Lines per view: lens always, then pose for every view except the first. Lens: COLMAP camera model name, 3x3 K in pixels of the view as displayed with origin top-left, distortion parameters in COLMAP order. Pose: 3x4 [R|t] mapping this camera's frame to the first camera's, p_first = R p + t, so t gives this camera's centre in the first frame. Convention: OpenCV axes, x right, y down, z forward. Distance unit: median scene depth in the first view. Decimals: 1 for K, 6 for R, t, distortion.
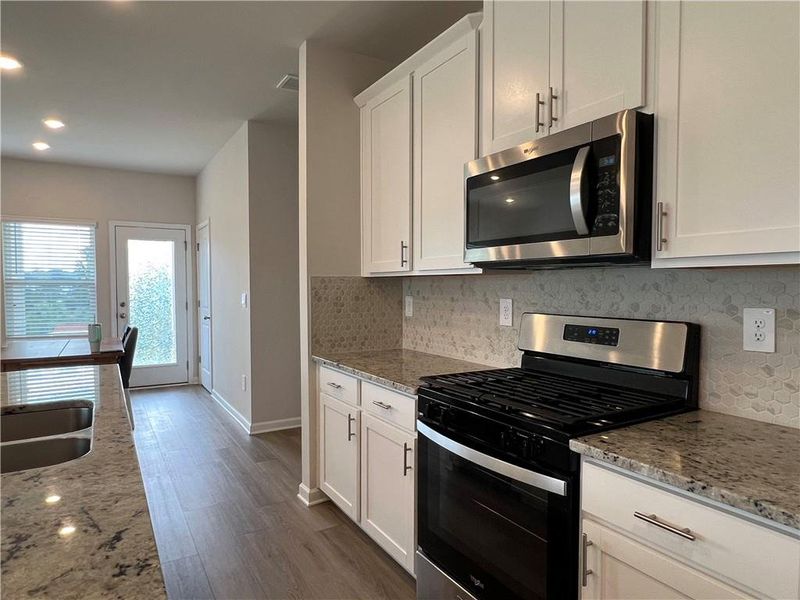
lens RADIAL K [[497.1, 0, 400.0], [0, 497.1, 300.0], [0, 0, 1]] dist [-0.000039, -0.000661]
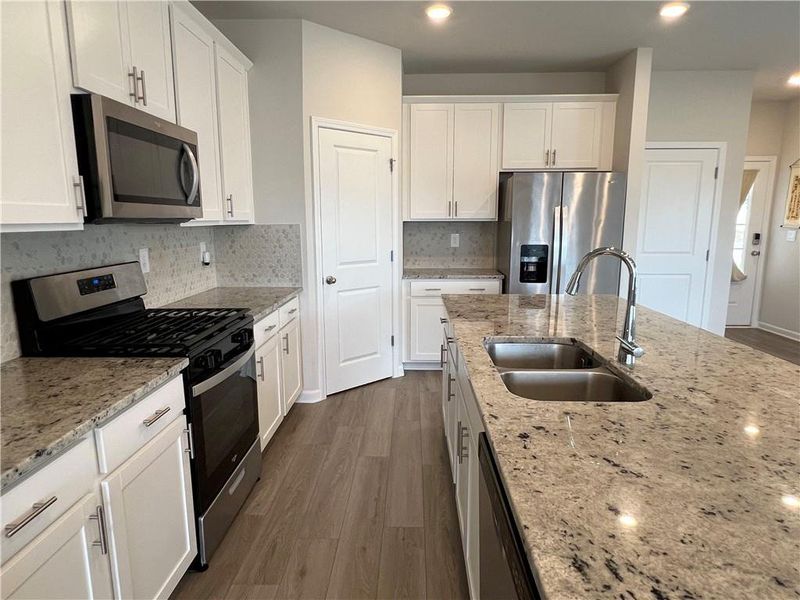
lens RADIAL K [[497.1, 0, 400.0], [0, 497.1, 300.0], [0, 0, 1]] dist [-0.000039, -0.000661]
pose [[-0.842366, -0.086094, 0.531985, -0.810426], [0.017568, 0.982245, 0.186780, -0.095288], [-0.538620, 0.166683, -0.825897, 1.582297]]
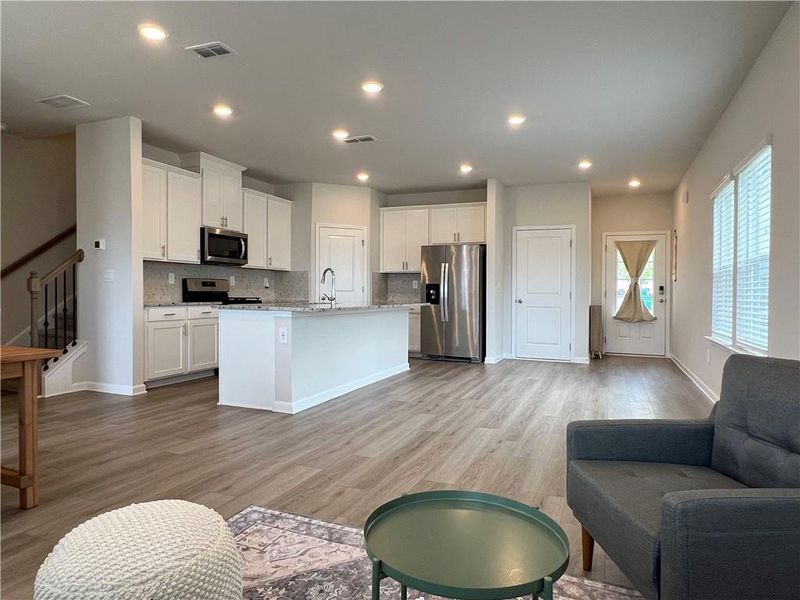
lens RADIAL K [[502.2, 0, 395.0], [0, 502.2, 271.1], [0, 0, 1]] dist [0.004192, 0.000211]
pose [[-0.585011, 0.023007, 0.810699, -3.191857], [0.007987, 0.999713, -0.022607, 0.068748], [-0.810986, -0.006750, -0.585026, 1.996756]]
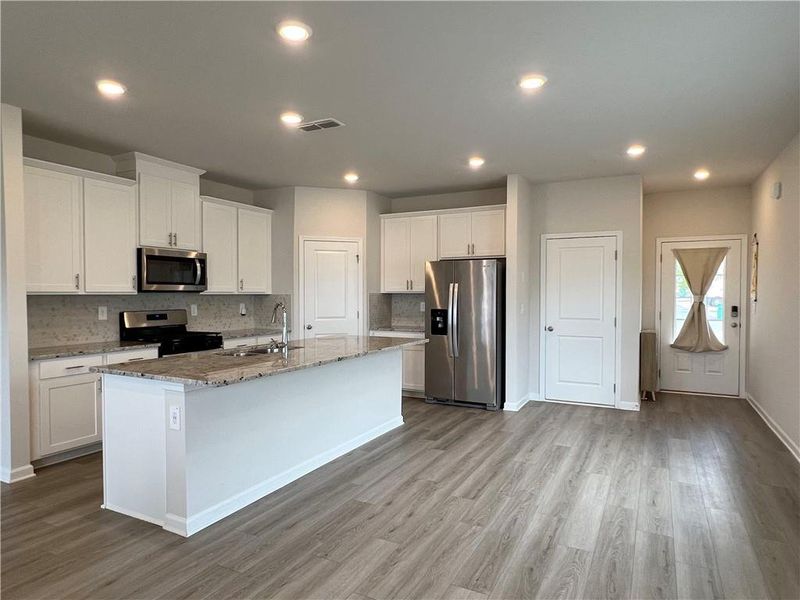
lens RADIAL K [[497.1, 0, 400.0], [0, 497.1, 300.0], [0, 0, 1]] dist [-0.000039, -0.000661]
pose [[-0.523520, -0.012380, 0.851924, -2.713624], [0.024850, 0.999247, 0.029792, -0.074921], [-0.851651, 0.036767, -0.522818, 1.304436]]
